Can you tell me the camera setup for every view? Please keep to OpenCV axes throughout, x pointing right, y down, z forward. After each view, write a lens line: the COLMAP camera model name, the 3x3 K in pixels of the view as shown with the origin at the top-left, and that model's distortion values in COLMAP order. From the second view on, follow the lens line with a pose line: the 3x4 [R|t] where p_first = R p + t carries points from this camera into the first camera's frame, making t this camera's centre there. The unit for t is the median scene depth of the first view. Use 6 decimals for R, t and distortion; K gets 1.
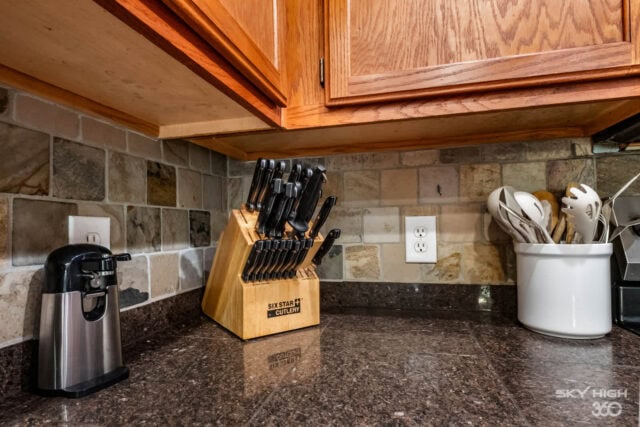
lens RADIAL K [[336.4, 0, 326.6], [0, 336.4, 222.2], [0, 0, 1]] dist [0.003061, -0.000161]
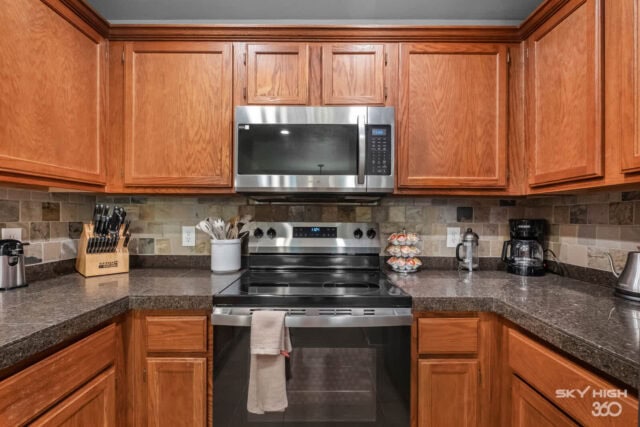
lens RADIAL K [[278.2, 0, 322.1], [0, 278.2, 219.4], [0, 0, 1]] dist [0.002001, -0.000345]
pose [[0.973637, 0.023733, 0.226864, 0.915852], [-0.027804, 0.999504, 0.014767, -0.147287], [-0.226401, -0.020686, 0.973814, -1.313823]]
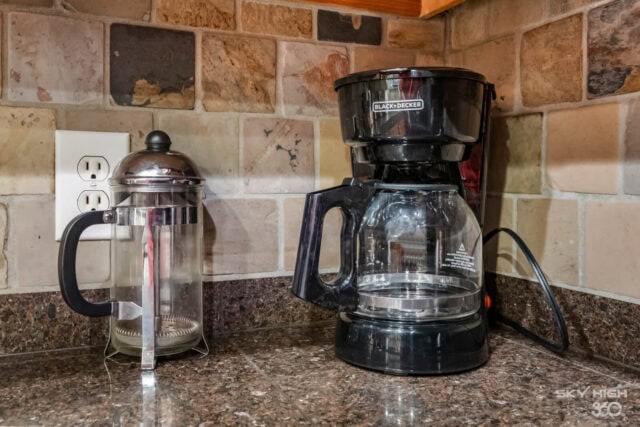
lens RADIAL K [[542.5, 0, 318.2], [0, 542.5, 209.3], [0, 0, 1]] dist [0.060102, 0.003545]
pose [[0.814494, -0.000885, 0.580171, 2.349642], [-0.019137, 0.999414, 0.028390, 0.019317], [-0.579856, -0.034227, 0.814000, -0.170135]]
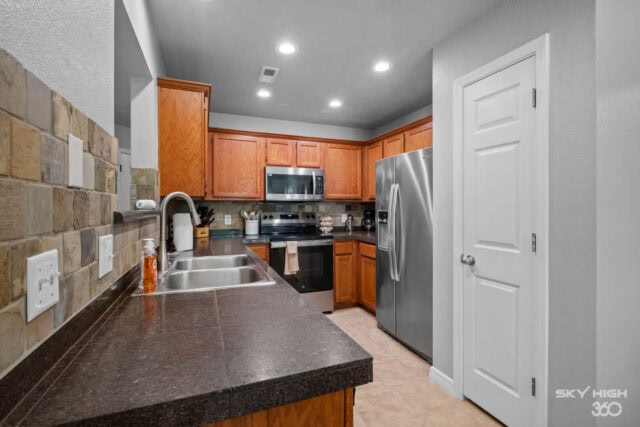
lens RADIAL K [[296.7, 0, 320.2], [0, 296.7, 207.7], [0, 0, 1]] dist [-0.000860, -0.000183]
pose [[0.823453, 0.018903, 0.567070, -1.269575], [-0.023297, 0.999728, 0.000503, -0.189887], [-0.566906, -0.013626, 0.823670, -3.940283]]
